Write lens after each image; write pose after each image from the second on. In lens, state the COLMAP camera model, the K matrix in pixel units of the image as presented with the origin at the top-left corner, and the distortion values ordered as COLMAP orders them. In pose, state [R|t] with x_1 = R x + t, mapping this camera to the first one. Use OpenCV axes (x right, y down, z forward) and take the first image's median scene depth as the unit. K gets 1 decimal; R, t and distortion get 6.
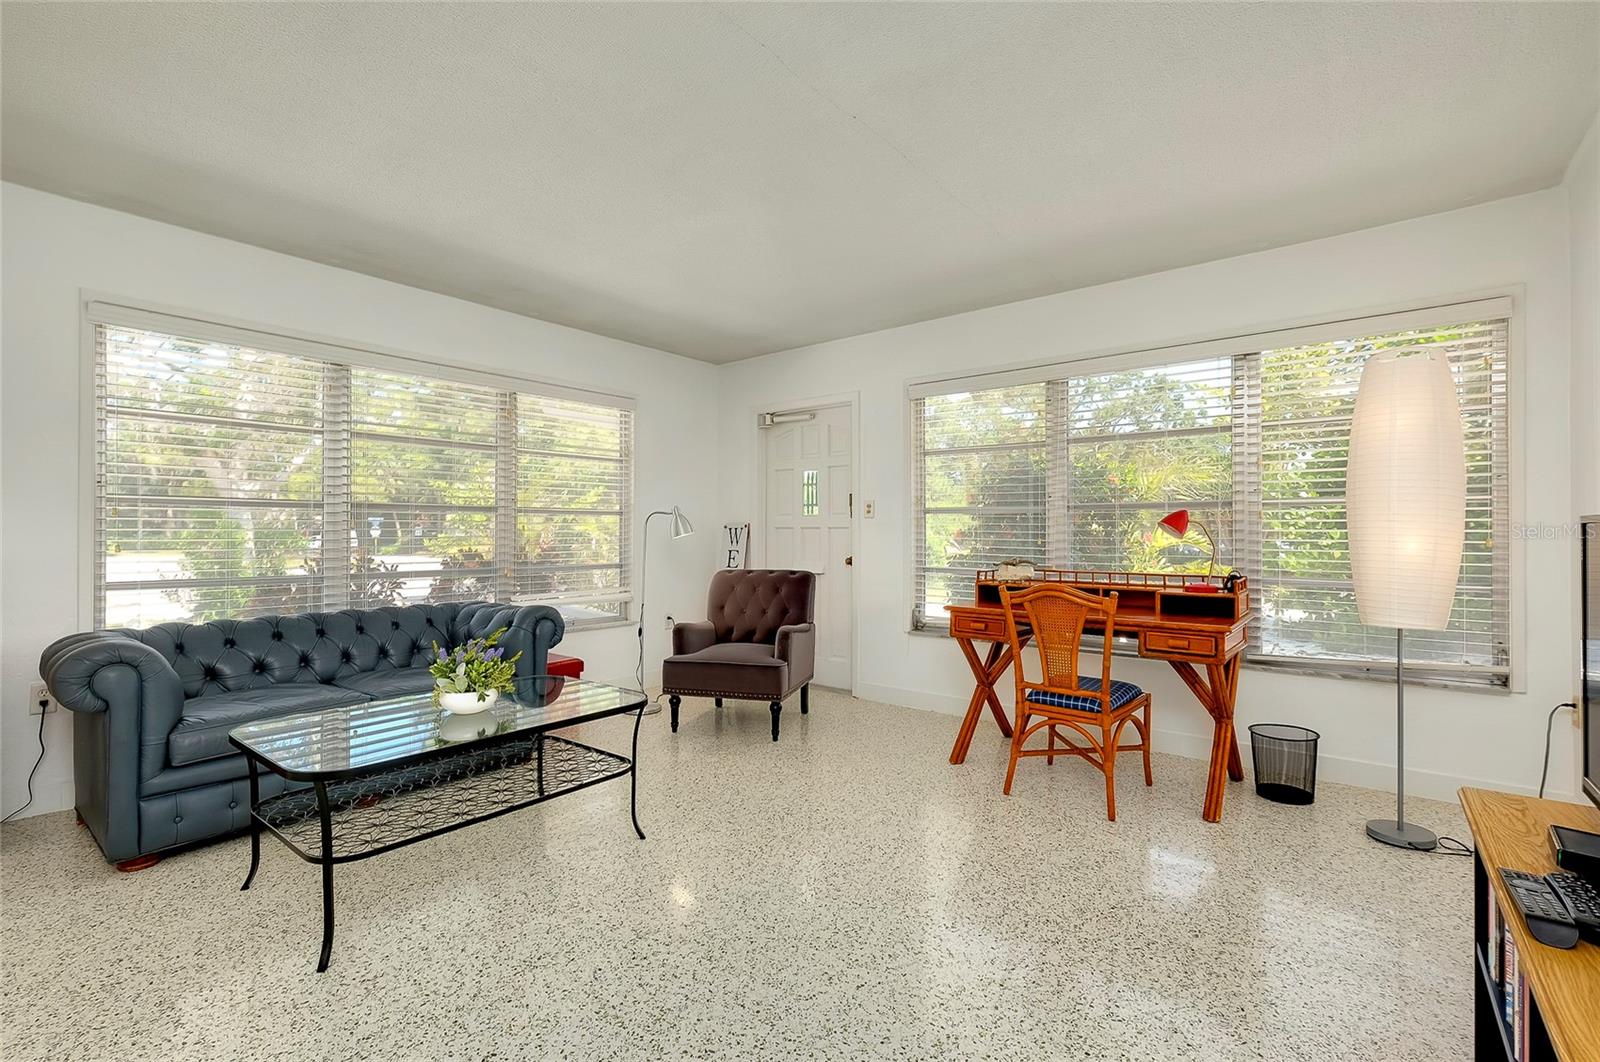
lens RADIAL K [[718.3, 0, 791.3], [0, 718.3, 533.1], [0, 0, 1]] dist [-0.003028, -0.000284]
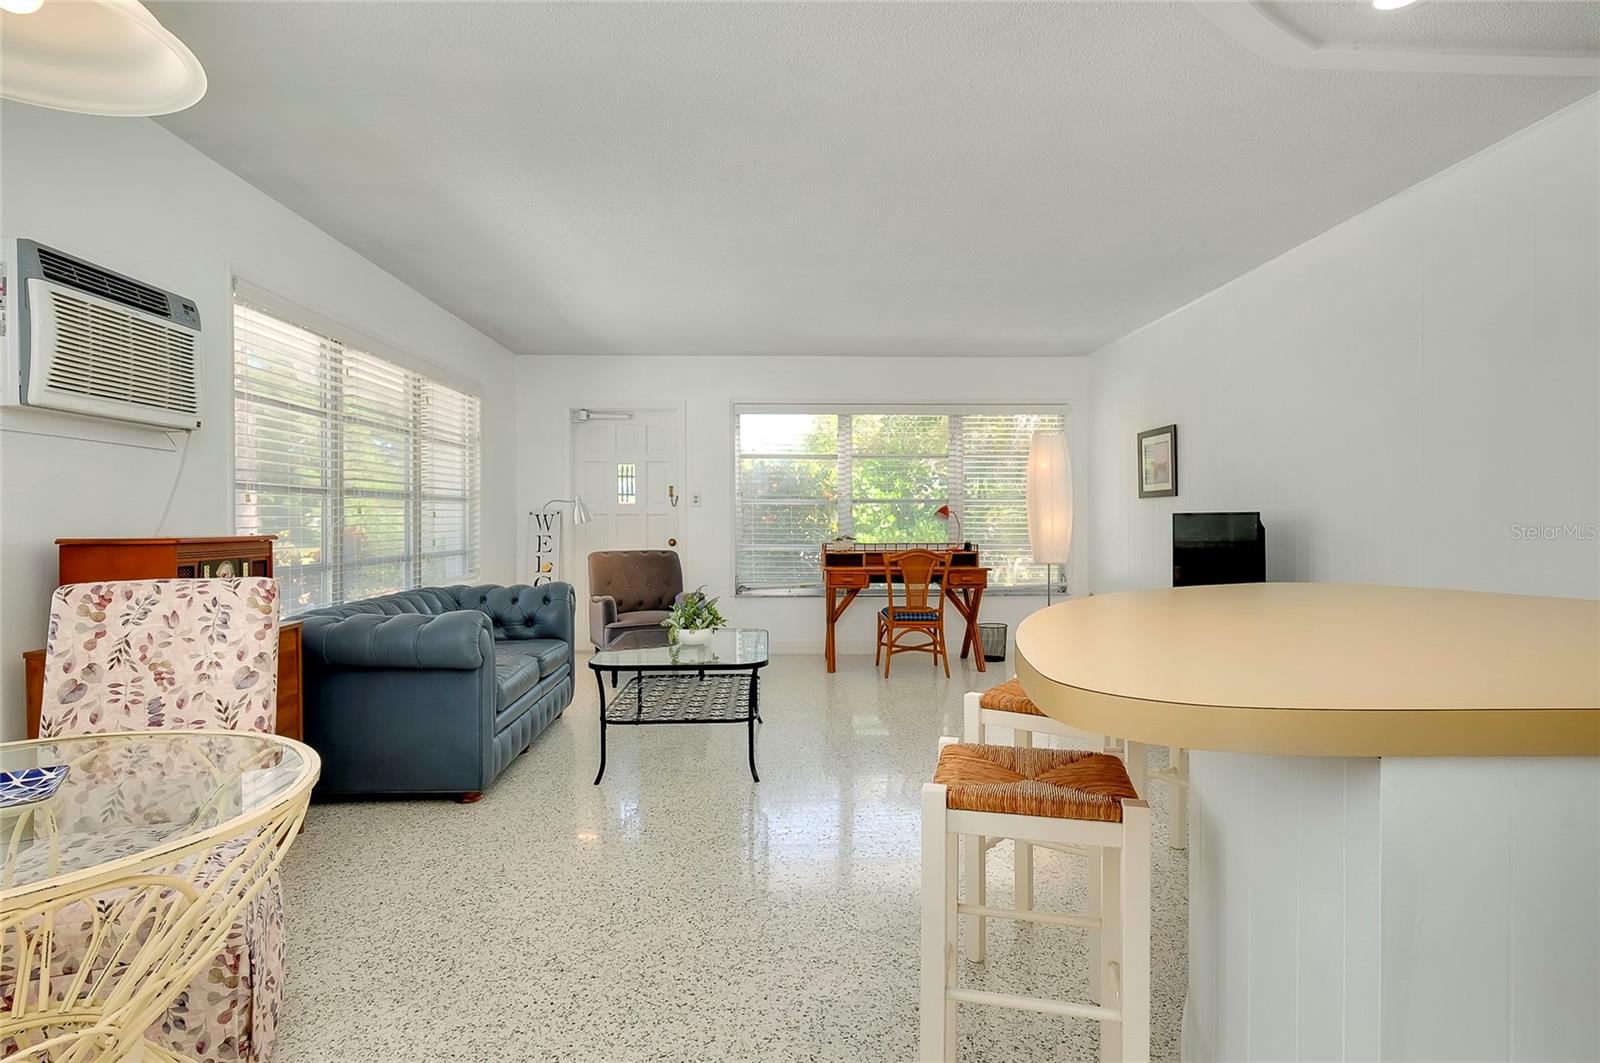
lens RADIAL K [[861.5, 0, 788.4], [0, 861.5, 528.6], [0, 0, 1]] dist [-0.006218, -0.001146]
pose [[0.756472, -0.008741, 0.653968, -0.949433], [0.002272, 0.999940, 0.010738, 0.000667], [-0.654022, -0.006638, 0.756446, -0.277374]]
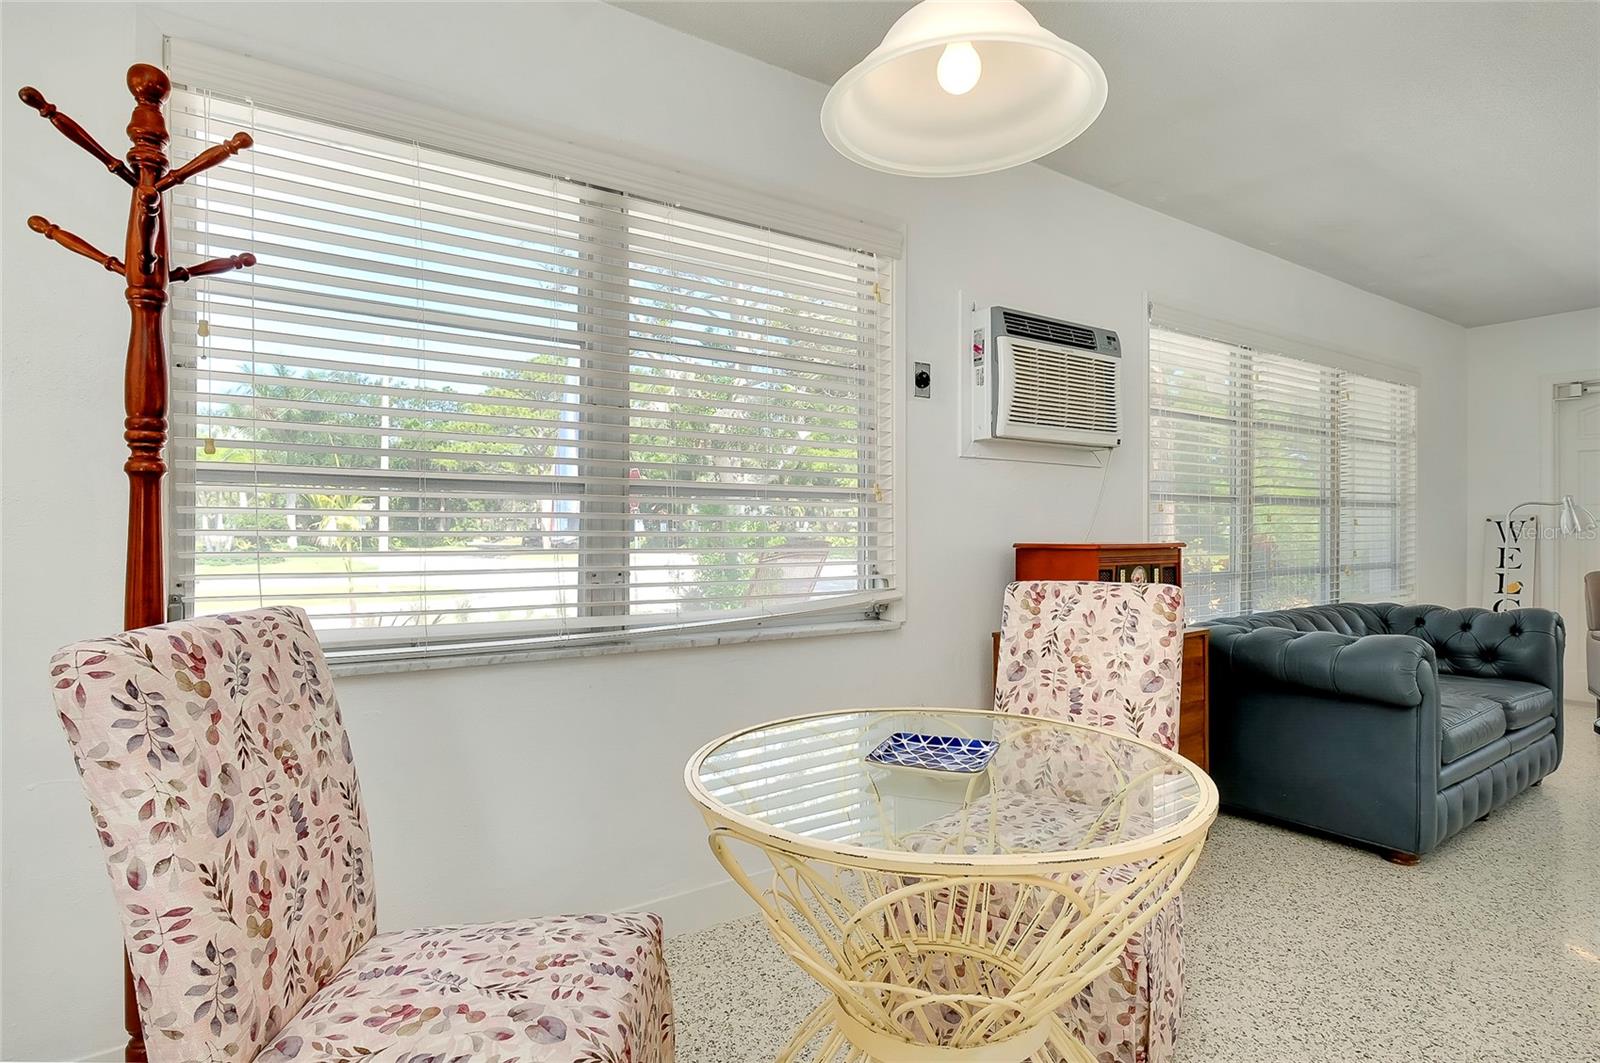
lens RADIAL K [[817.7, 0, 793.3], [0, 817.7, 530.2], [0, 0, 1]] dist [-0.002564, -0.000981]
pose [[0.961398, -0.001432, -0.275158, -0.931962], [0.001734, 0.999998, 0.000854, 0.000948], [0.275156, -0.001298, 0.961399, -0.215867]]
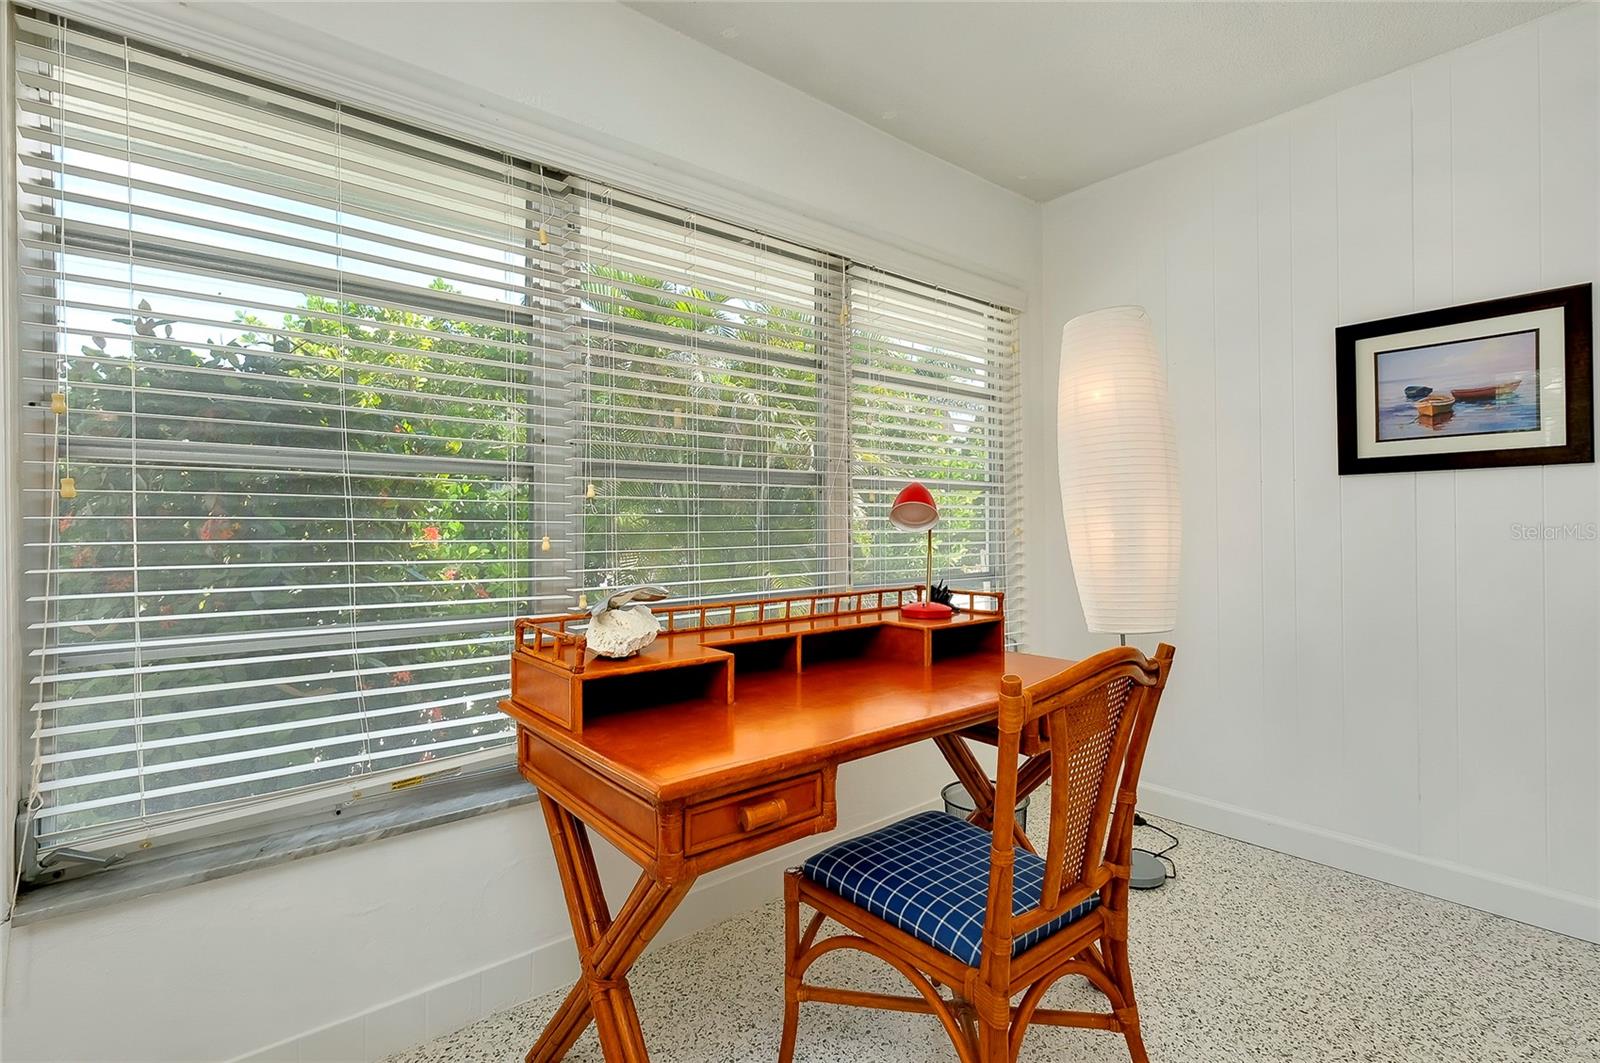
lens RADIAL K [[696.3, 0, 800.9], [0, 696.3, 515.5], [0, 0, 1]] dist [-0.001827, -0.000320]
pose [[0.139068, 0.011384, 0.990217, -0.013789], [0.005037, 0.999913, -0.012203, 0.002106], [-0.990270, 0.006685, 0.138998, 0.903119]]
